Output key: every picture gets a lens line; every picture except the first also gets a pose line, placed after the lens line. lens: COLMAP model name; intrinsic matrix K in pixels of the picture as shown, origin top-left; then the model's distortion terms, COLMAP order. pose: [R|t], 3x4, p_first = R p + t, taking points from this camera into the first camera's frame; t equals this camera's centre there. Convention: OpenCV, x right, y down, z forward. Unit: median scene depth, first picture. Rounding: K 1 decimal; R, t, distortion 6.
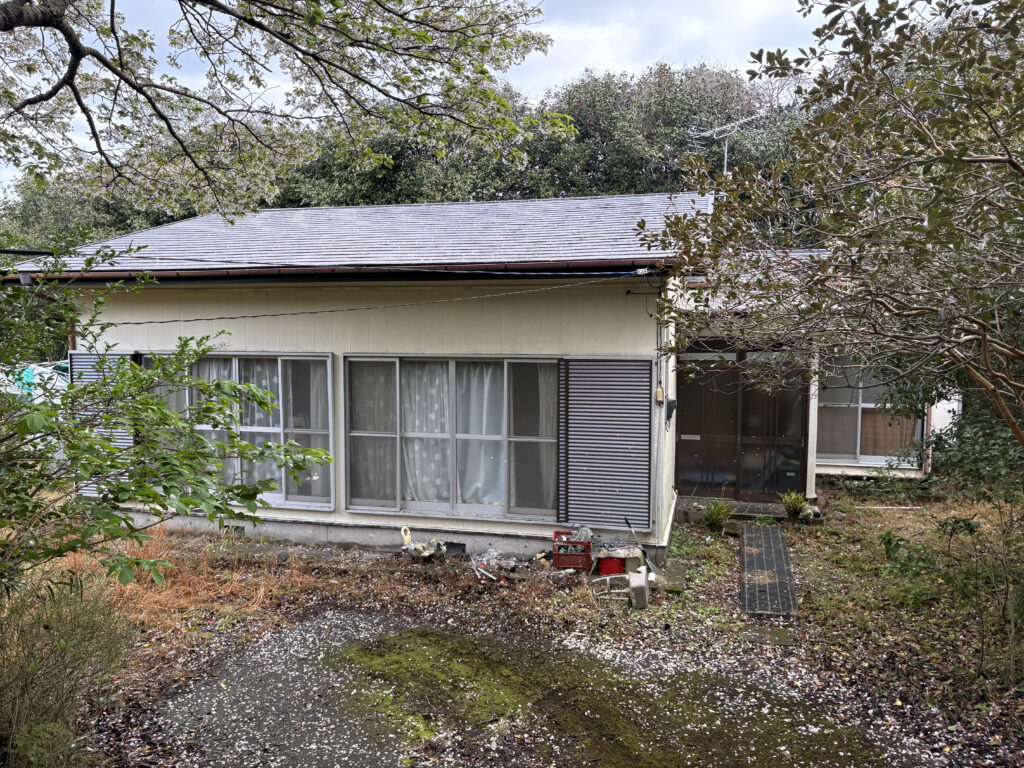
lens RADIAL K [[773.2, 0, 511.3], [0, 773.2, 384.3], [0, 0, 1]] dist [0.002082, -0.000676]
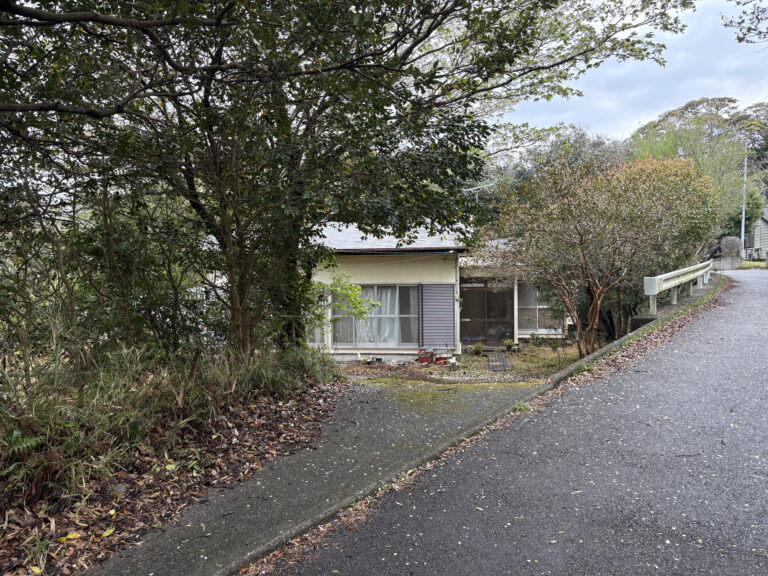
lens RADIAL K [[579.9, 0, 384.2], [0, 579.9, 288.1], [0, 0, 1]] dist [0.002082, -0.000676]
pose [[0.992883, -0.010468, 0.118630, -0.269636], [0.018029, 0.997861, -0.062842, 0.095699], [-0.117718, 0.064533, 0.990948, -0.875572]]
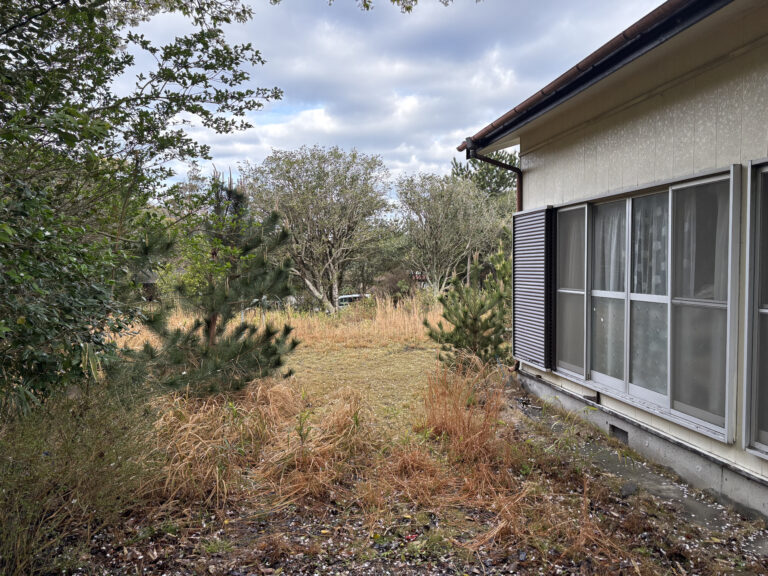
lens RADIAL K [[579.9, 0, 383.8], [0, 579.9, 291.3], [0, 0, 1]] dist [0.002082, -0.000676]
pose [[0.403476, 0.040212, -0.914106, 0.056710], [-0.065772, 0.997724, 0.014859, 0.063714], [0.912623, 0.054128, 0.405202, 0.605691]]
